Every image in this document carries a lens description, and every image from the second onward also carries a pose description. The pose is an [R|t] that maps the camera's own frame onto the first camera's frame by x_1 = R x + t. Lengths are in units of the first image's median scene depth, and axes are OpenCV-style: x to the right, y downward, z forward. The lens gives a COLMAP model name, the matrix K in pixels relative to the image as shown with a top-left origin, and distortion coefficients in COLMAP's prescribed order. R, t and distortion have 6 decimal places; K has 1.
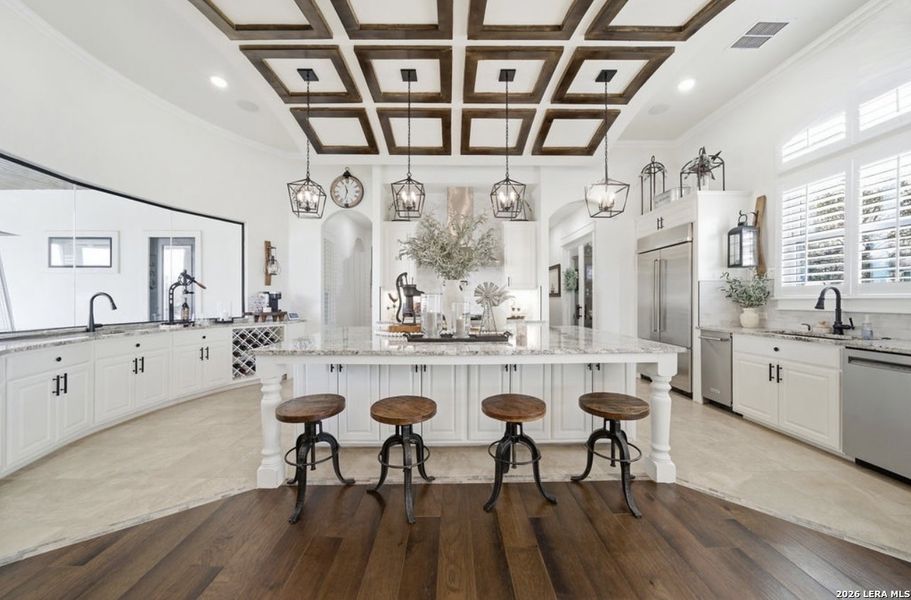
lens RADIAL K [[313.9, 0, 451.2], [0, 313.9, 301.0], [0, 0, 1]] dist [-0.000023, 0.000110]
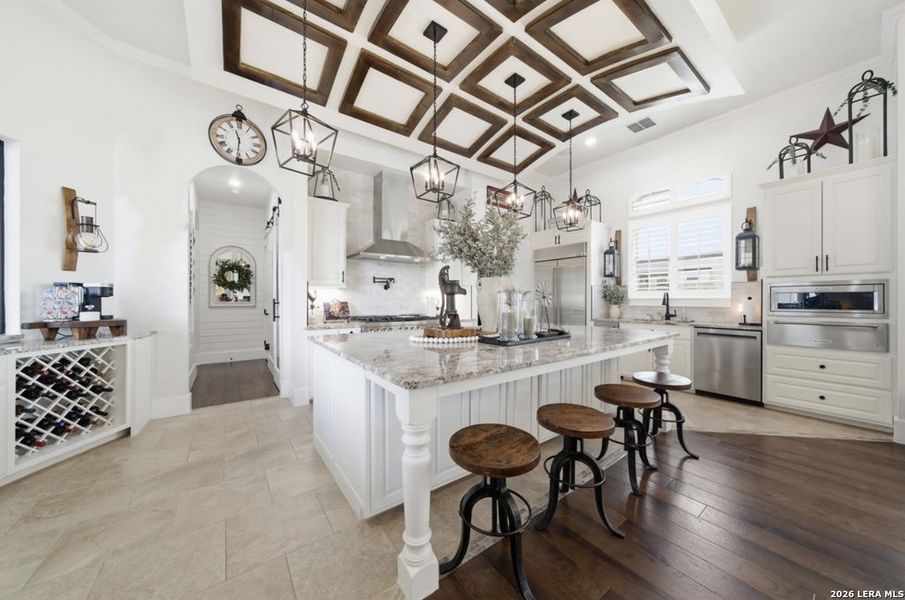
lens RADIAL K [[310.1, 0, 452.5], [0, 310.1, 300.0], [0, 0, 1]] dist [-0.005537, 0.000128]
pose [[0.808481, 0.001194, 0.588521, -0.523053], [0.000692, 0.999995, -0.002980, 0.003434], [-0.588521, 0.002817, 0.808477, 0.270836]]
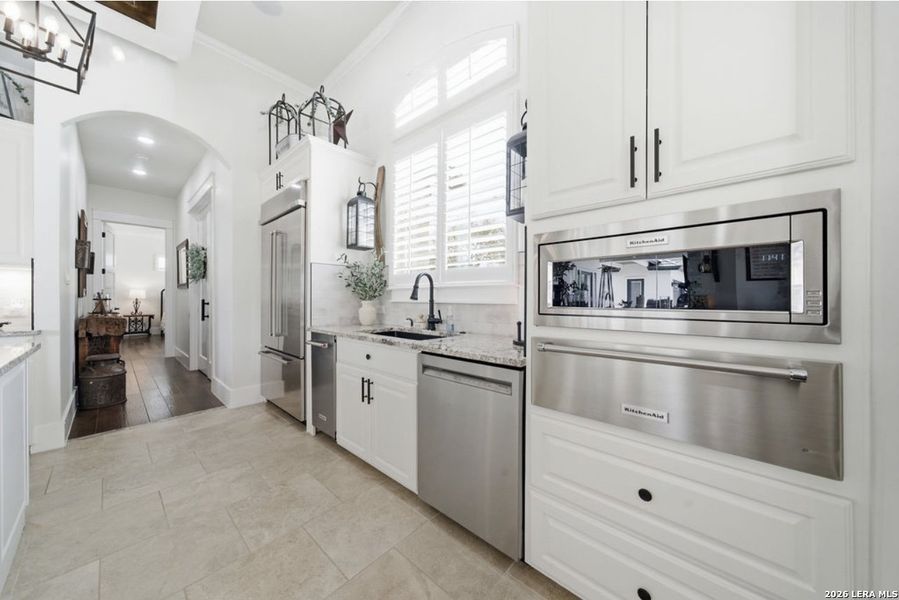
lens RADIAL K [[313.5, 0, 449.1], [0, 313.5, 295.6], [0, 0, 1]] dist [-0.008426, 0.000011]
pose [[0.683539, 0.011732, 0.729820, 0.507029], [-0.003134, 0.999909, -0.013139, 0.019706], [-0.729908, 0.006694, 0.683513, 0.301263]]
